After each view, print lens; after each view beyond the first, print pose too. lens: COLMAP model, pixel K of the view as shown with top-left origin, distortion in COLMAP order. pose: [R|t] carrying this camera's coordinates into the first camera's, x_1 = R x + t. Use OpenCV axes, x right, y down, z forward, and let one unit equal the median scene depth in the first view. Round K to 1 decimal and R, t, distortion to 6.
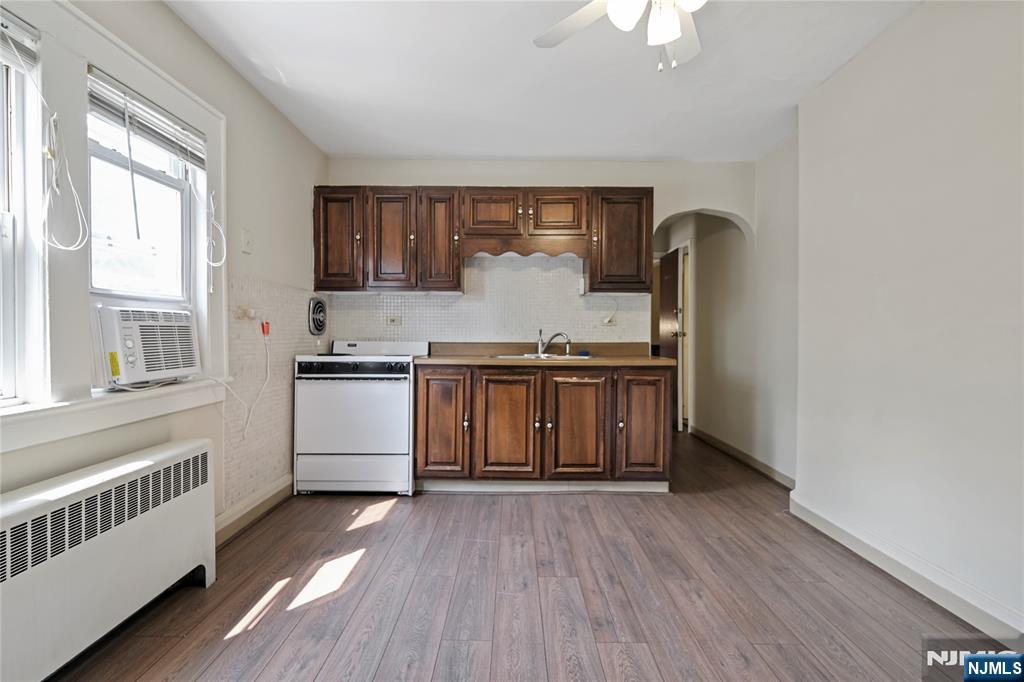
lens RADIAL K [[473.8, 0, 512.2], [0, 473.8, 339.6], [0, 0, 1]] dist [0.000289, -0.000040]
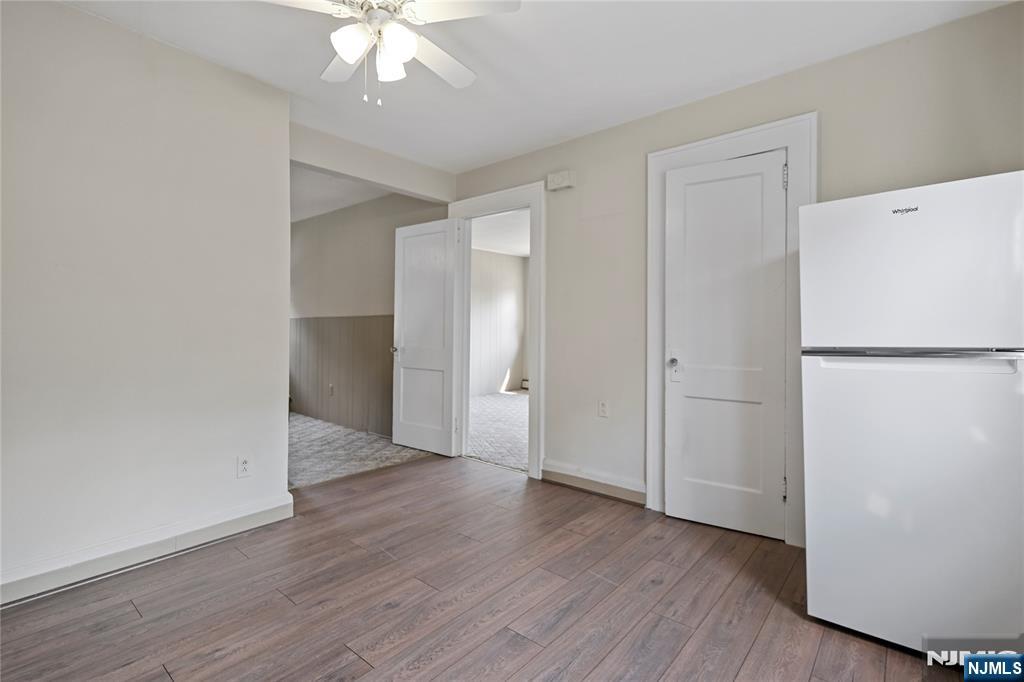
lens RADIAL K [[473.8, 0, 511.8], [0, 473.8, 336.4], [0, 0, 1]] dist [0.000289, -0.000040]
pose [[-0.771265, -0.013428, 0.636373, -0.599294], [-0.002617, 0.999836, 0.017925, -0.024361], [-0.636509, 0.012160, -0.771173, 1.509805]]
